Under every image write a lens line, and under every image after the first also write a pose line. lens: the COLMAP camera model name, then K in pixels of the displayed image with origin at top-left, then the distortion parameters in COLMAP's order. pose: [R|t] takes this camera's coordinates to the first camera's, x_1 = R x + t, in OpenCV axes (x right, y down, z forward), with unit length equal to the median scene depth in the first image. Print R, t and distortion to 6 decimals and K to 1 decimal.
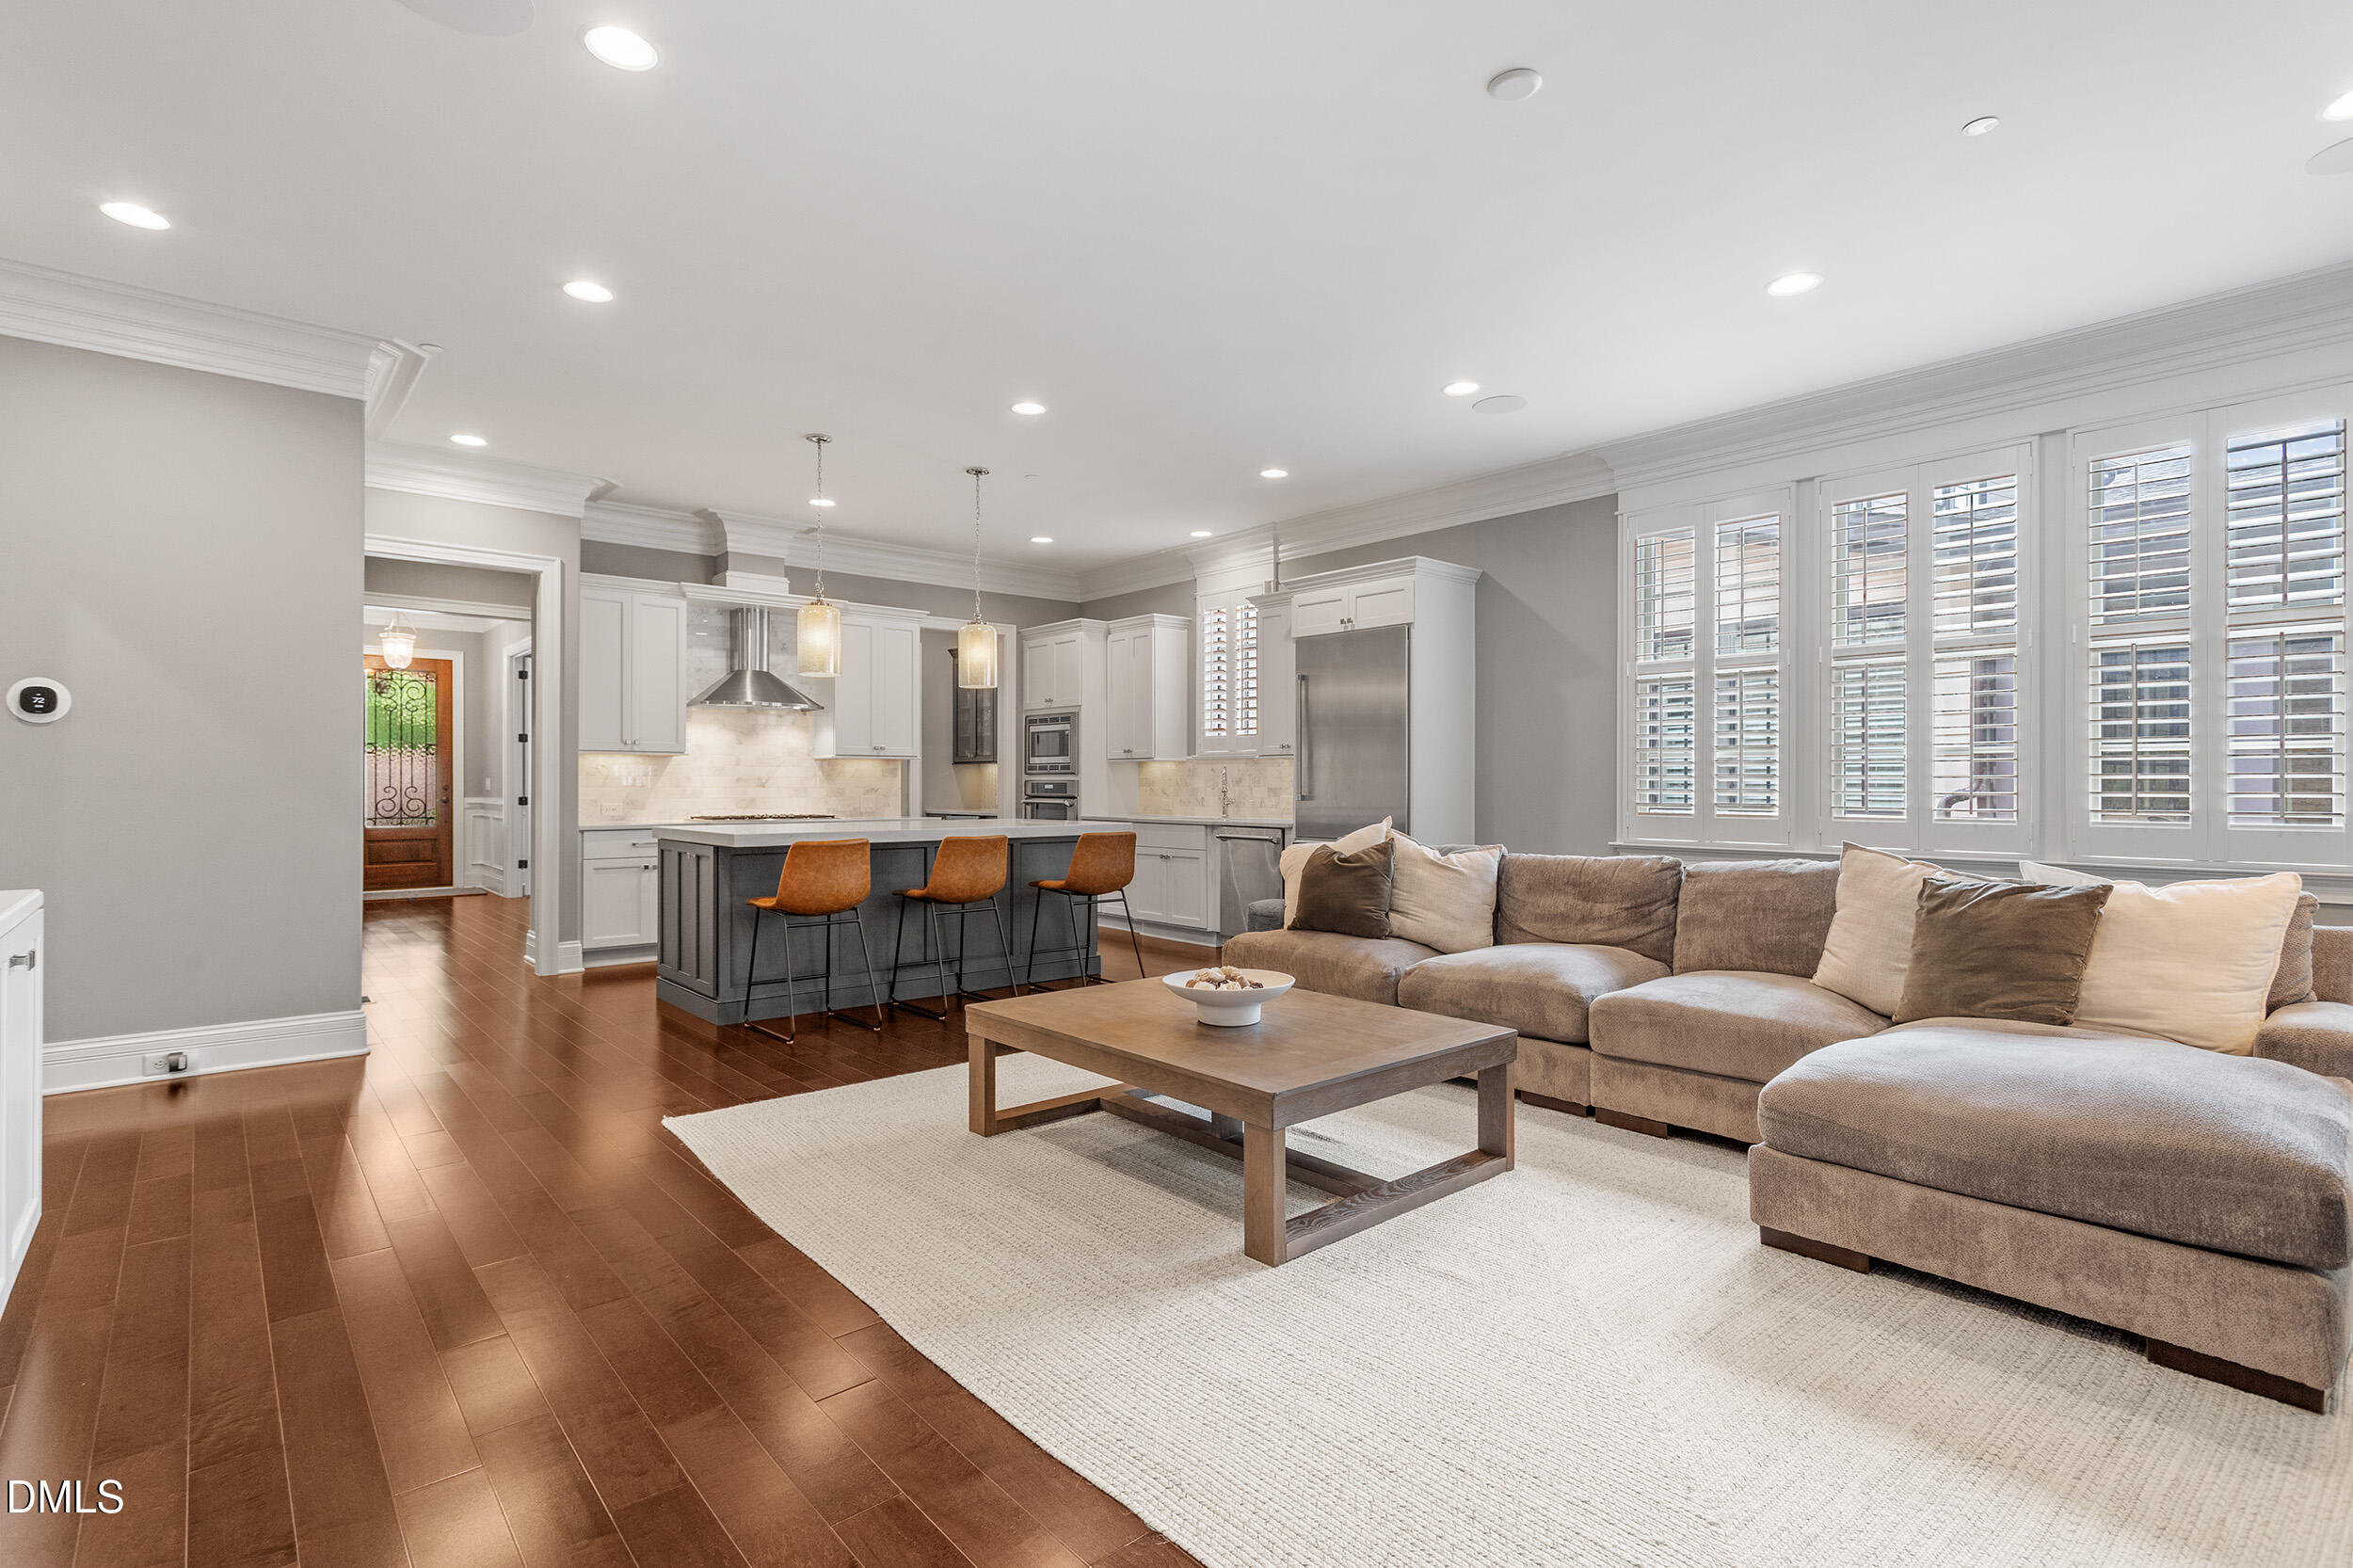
lens RADIAL K [[1121.0, 0, 1171.2], [0, 1121.0, 790.8], [0, 0, 1]] dist [0.000213, 0.000527]
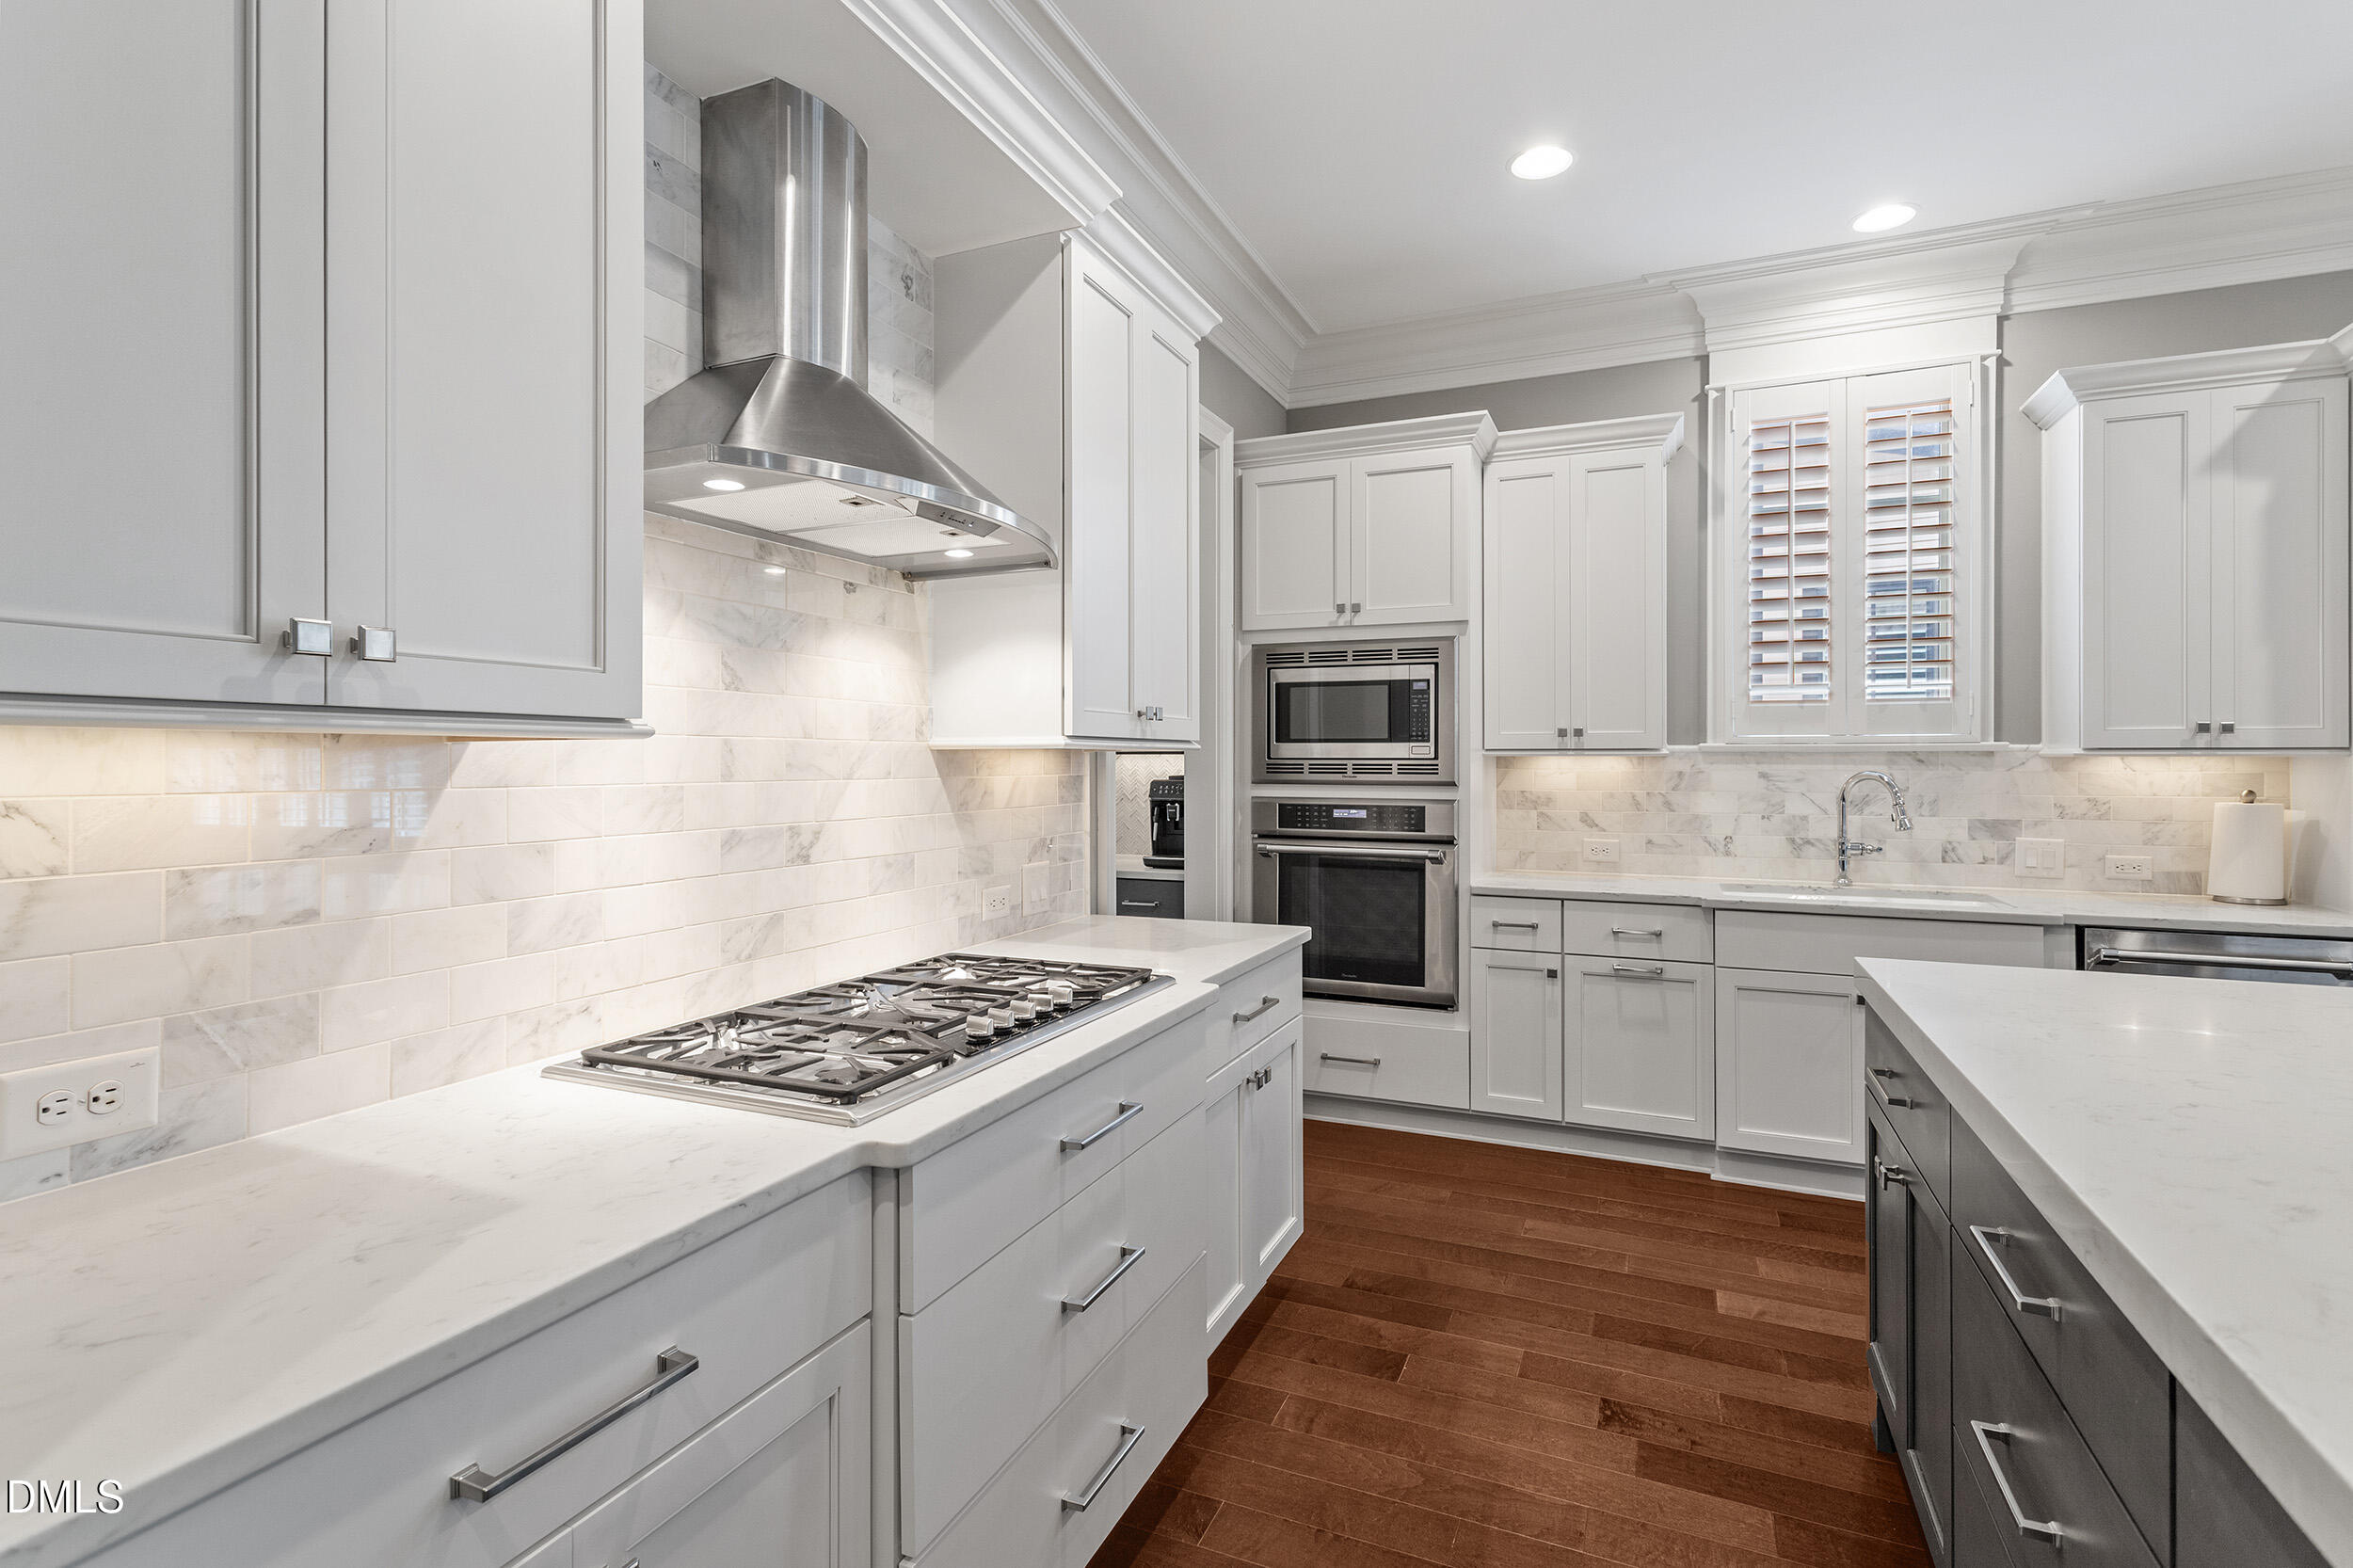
lens RADIAL K [[1130.2, 0, 1181.4], [0, 1130.2, 770.2], [0, 0, 1]] dist [-0.001982, -0.000110]
pose [[0.896643, -0.003381, 0.442741, -0.361747], [0.001767, 0.999990, 0.004059, -0.022499], [-0.442751, -0.002857, 0.896640, 0.666280]]
